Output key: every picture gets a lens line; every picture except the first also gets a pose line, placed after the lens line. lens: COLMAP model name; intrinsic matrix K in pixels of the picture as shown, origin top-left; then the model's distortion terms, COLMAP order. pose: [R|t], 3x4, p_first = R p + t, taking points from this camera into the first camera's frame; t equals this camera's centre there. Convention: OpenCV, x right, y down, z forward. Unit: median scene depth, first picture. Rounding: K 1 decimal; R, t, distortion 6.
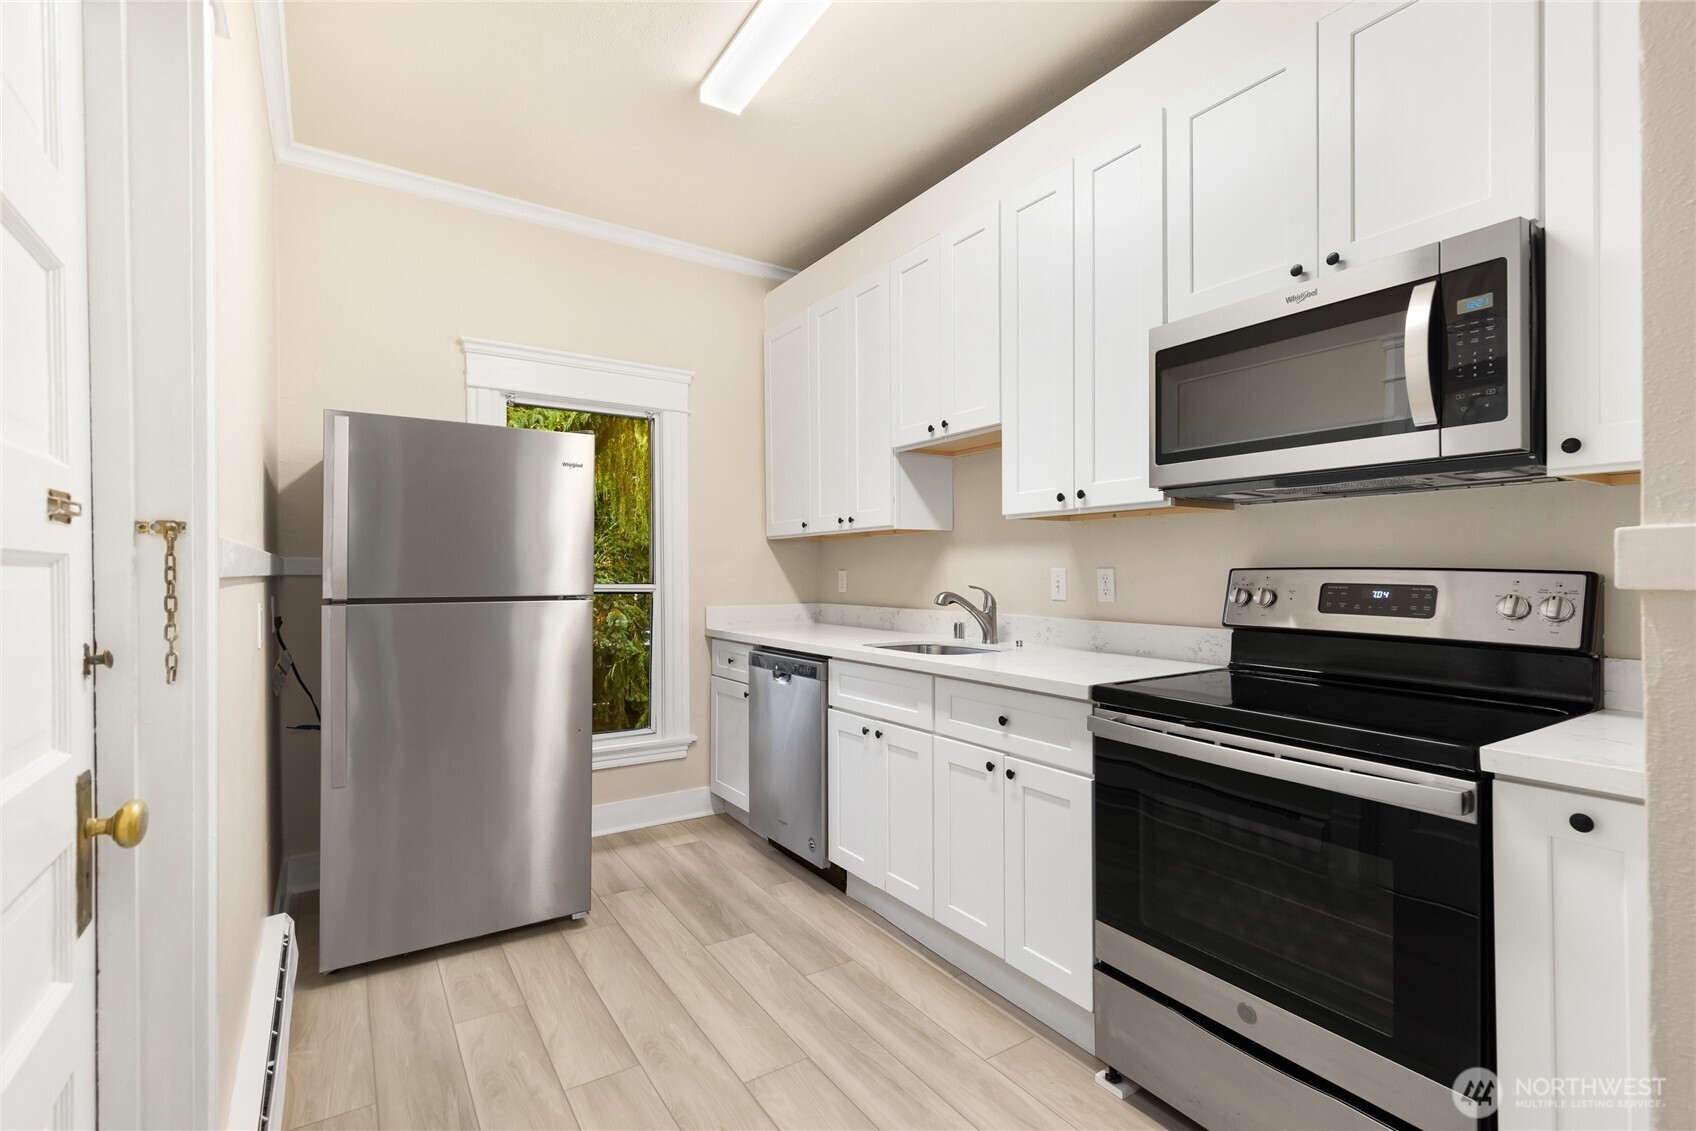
lens RADIAL K [[772.8, 0, 859.0], [0, 772.8, 569.3], [0, 0, 1]] dist [0.008568, -0.001739]
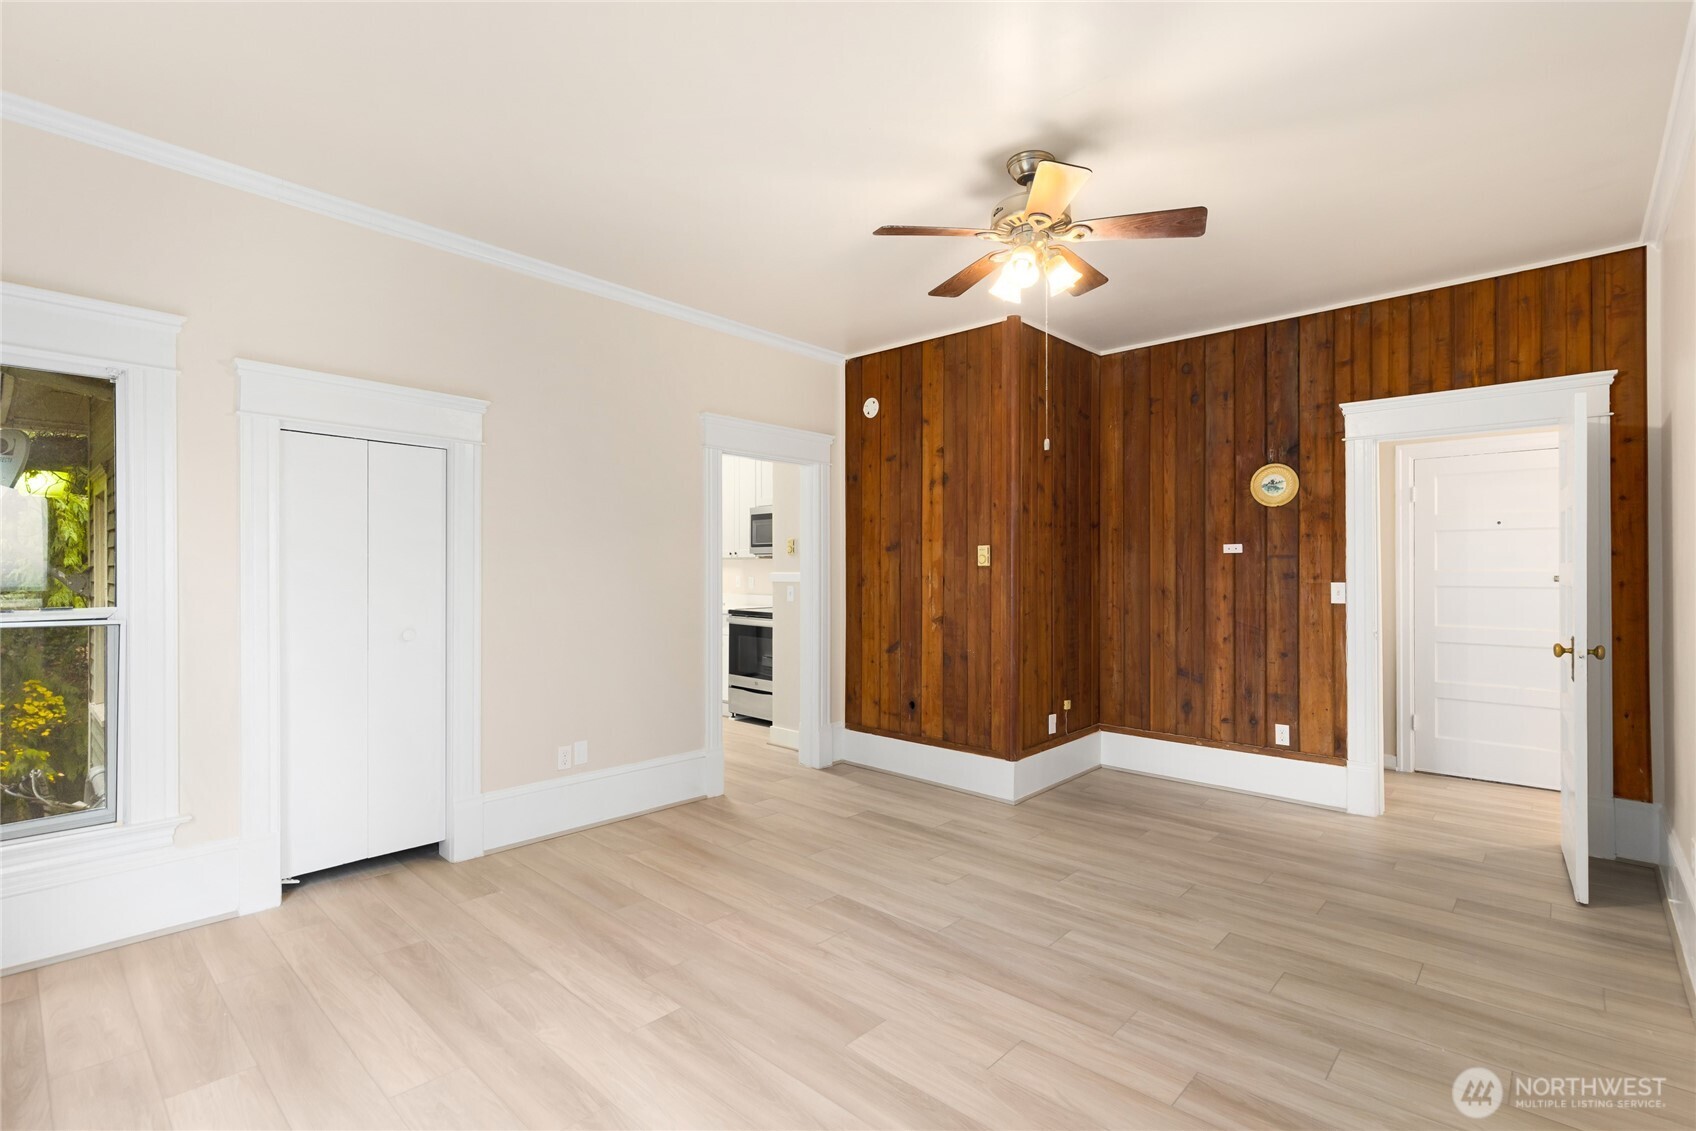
lens RADIAL K [[772.8, 0, 861.9], [0, 772.8, 568.0], [0, 0, 1]] dist [0.008568, -0.001739]
pose [[0.971865, 0.007643, 0.235416, 0.038447], [-0.006746, 0.999967, -0.004615, -0.025094], [-0.235443, 0.002897, 0.971884, -2.027414]]
